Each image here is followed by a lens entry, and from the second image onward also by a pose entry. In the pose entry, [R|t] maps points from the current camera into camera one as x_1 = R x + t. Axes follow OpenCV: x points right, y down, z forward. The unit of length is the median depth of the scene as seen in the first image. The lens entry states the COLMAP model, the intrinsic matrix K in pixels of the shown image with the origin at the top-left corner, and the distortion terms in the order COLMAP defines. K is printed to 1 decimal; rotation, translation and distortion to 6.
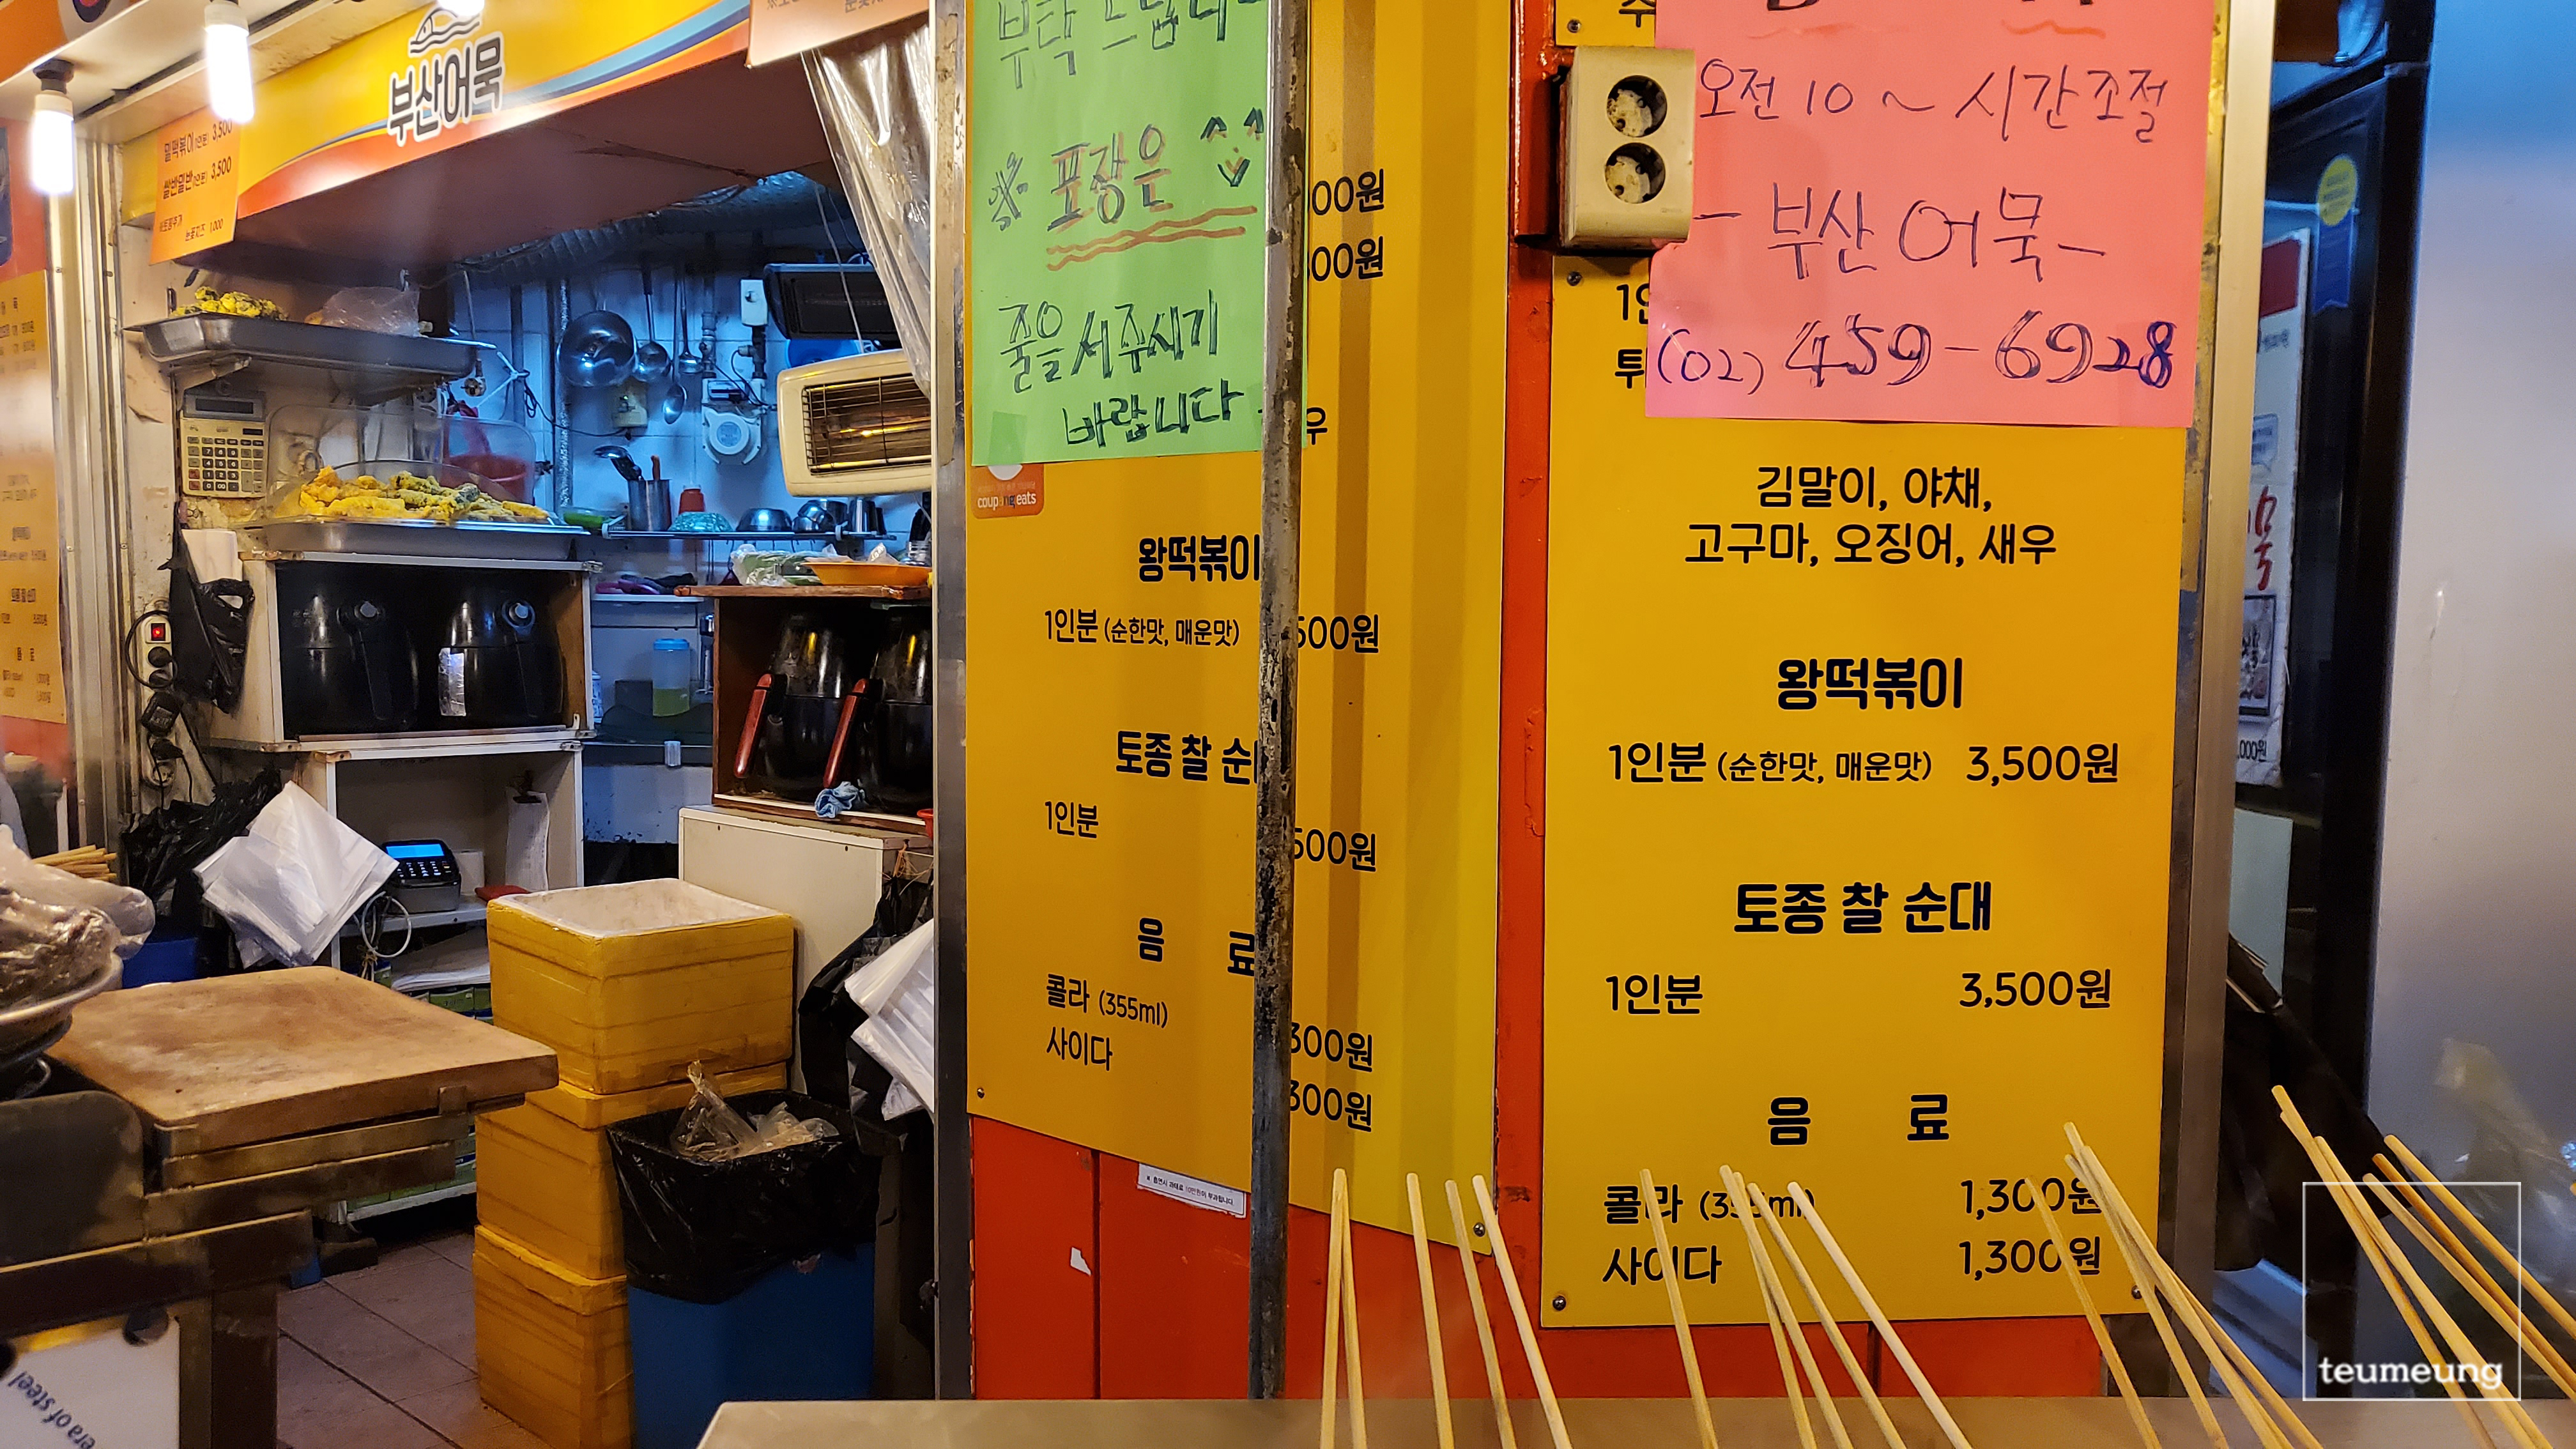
lens RADIAL K [[1953.5, 0, 1262.1], [0, 1953.5, 713.0], [0, 0, 1]] dist [-0.015049, 0.046553]
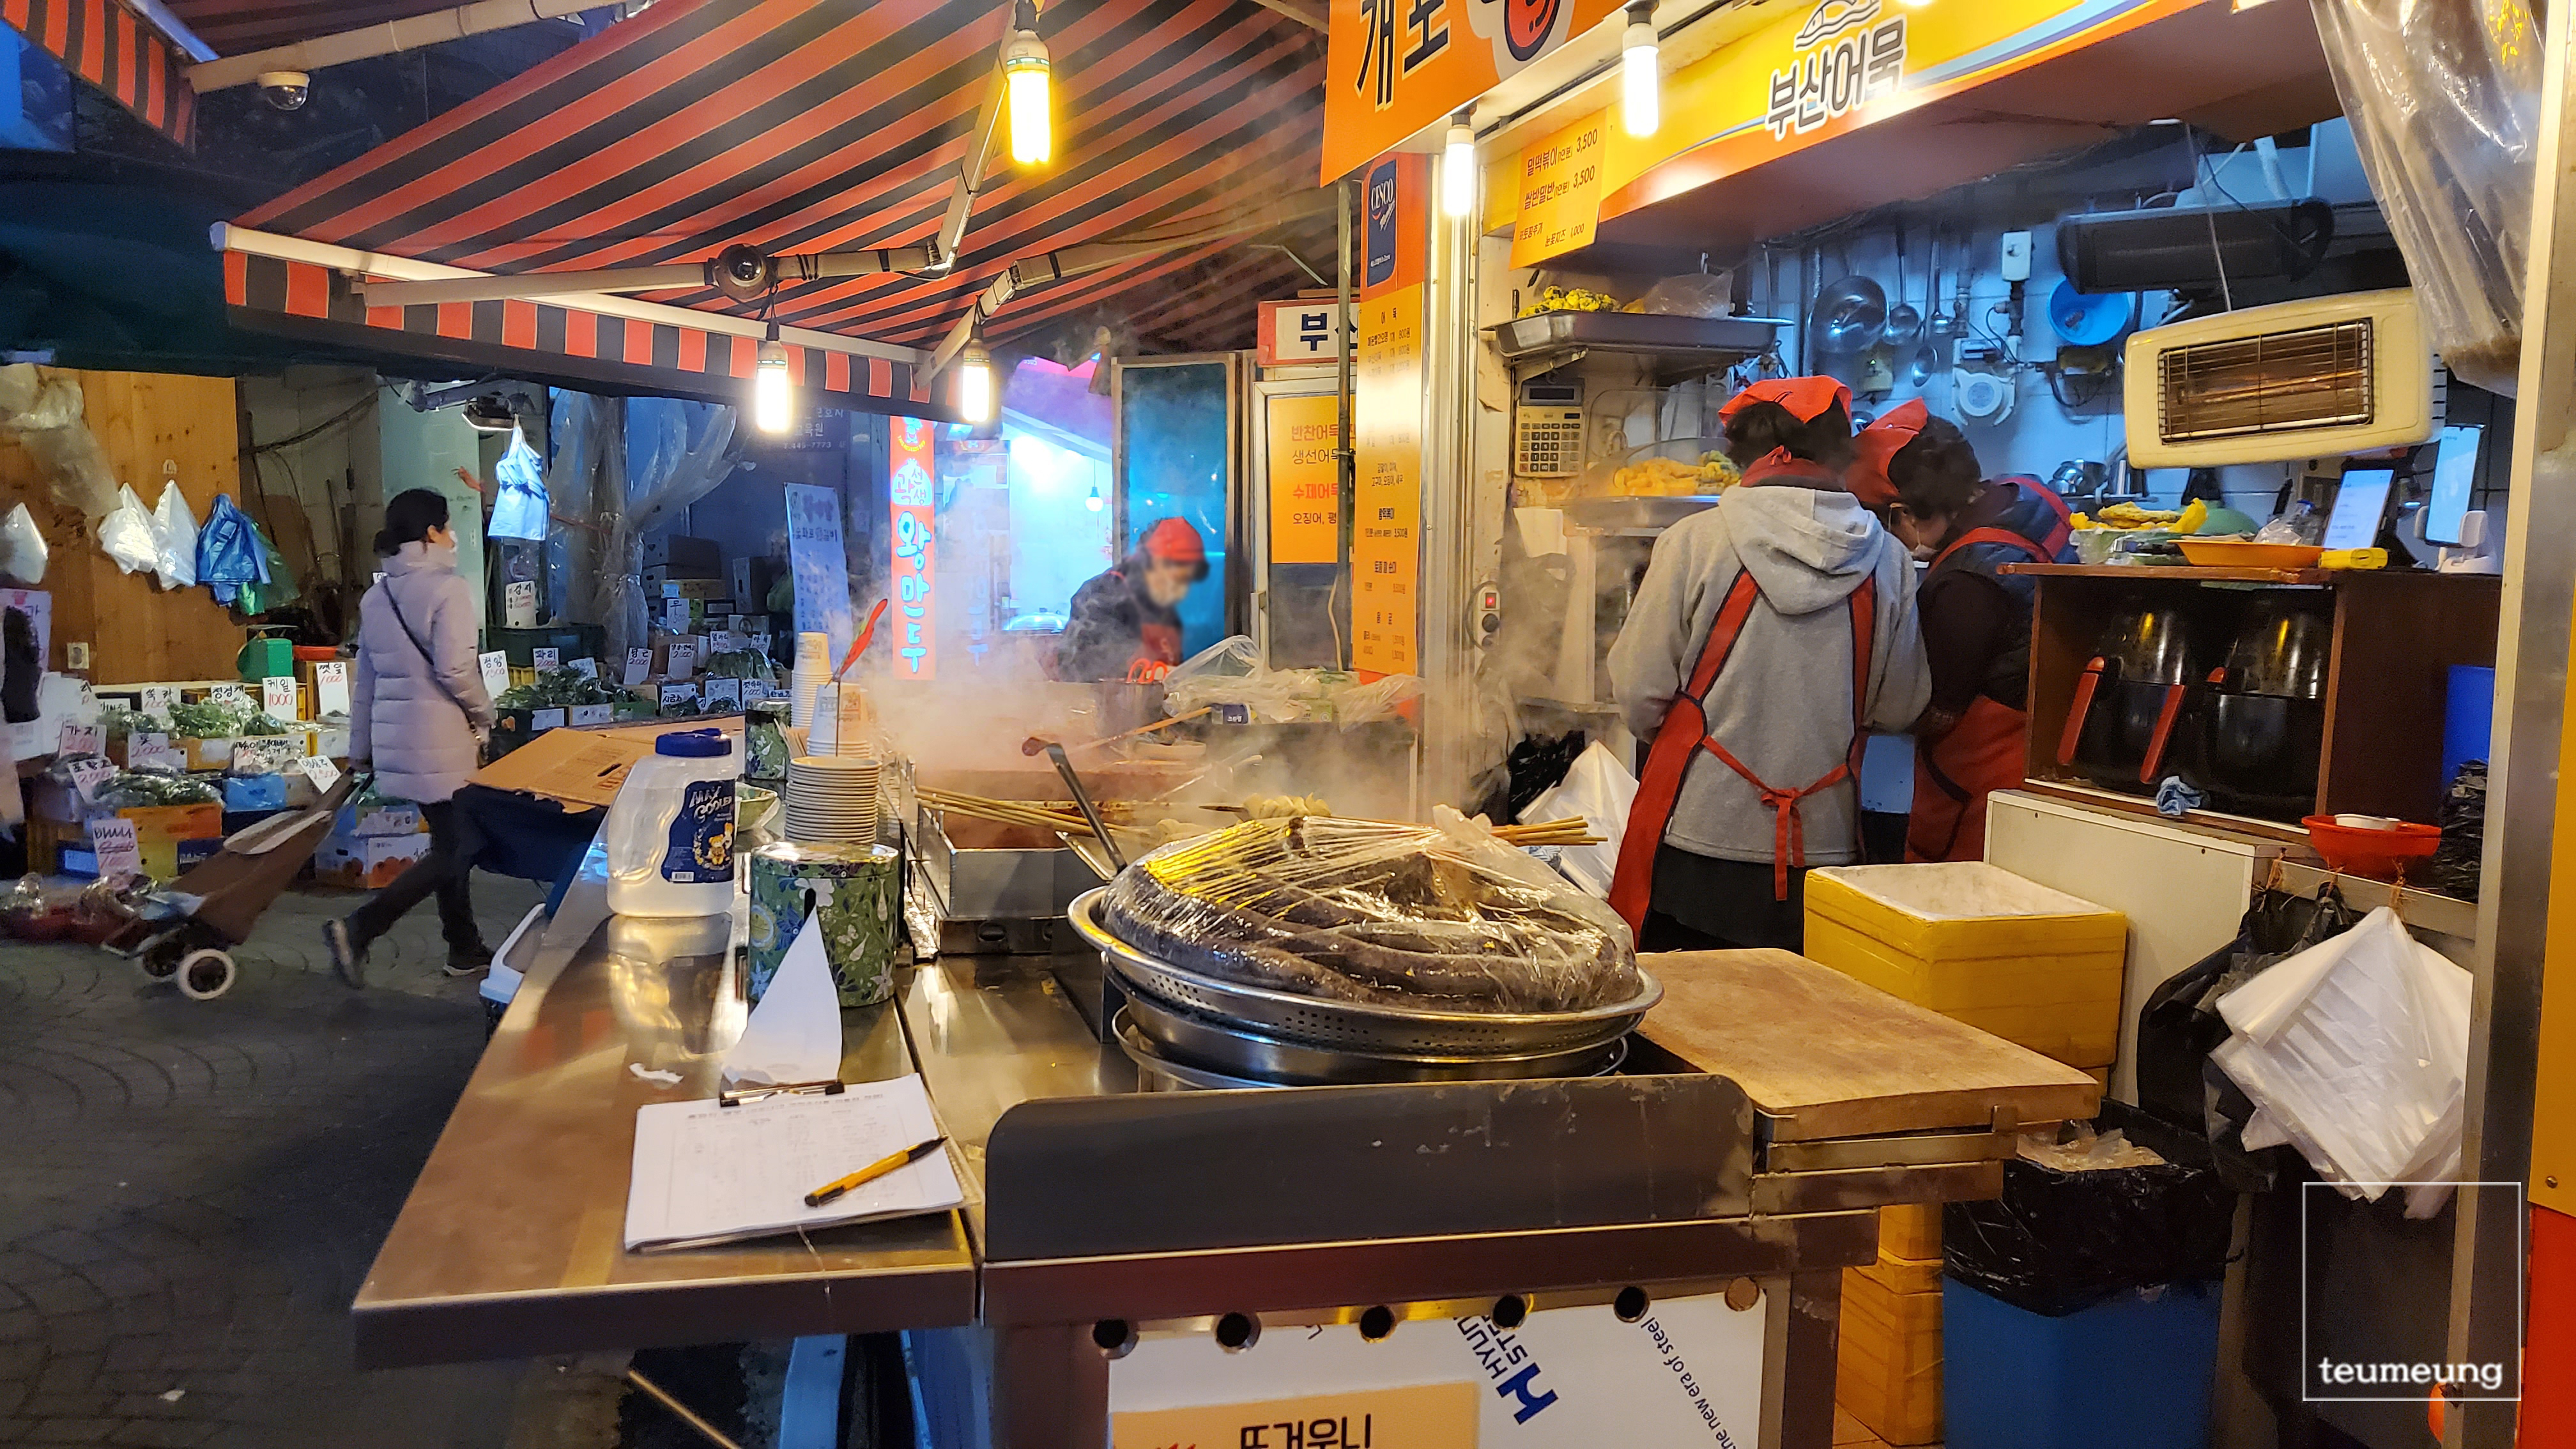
lens RADIAL K [[1953.5, 0, 1271.7], [0, 1953.5, 709.9], [0, 0, 1]] dist [-0.015049, 0.046553]
pose [[0.851730, 0.042945, -0.522218, -0.101318], [-0.030084, 0.999000, 0.033088, -0.013931], [0.523117, -0.012472, 0.852170, -0.016917]]
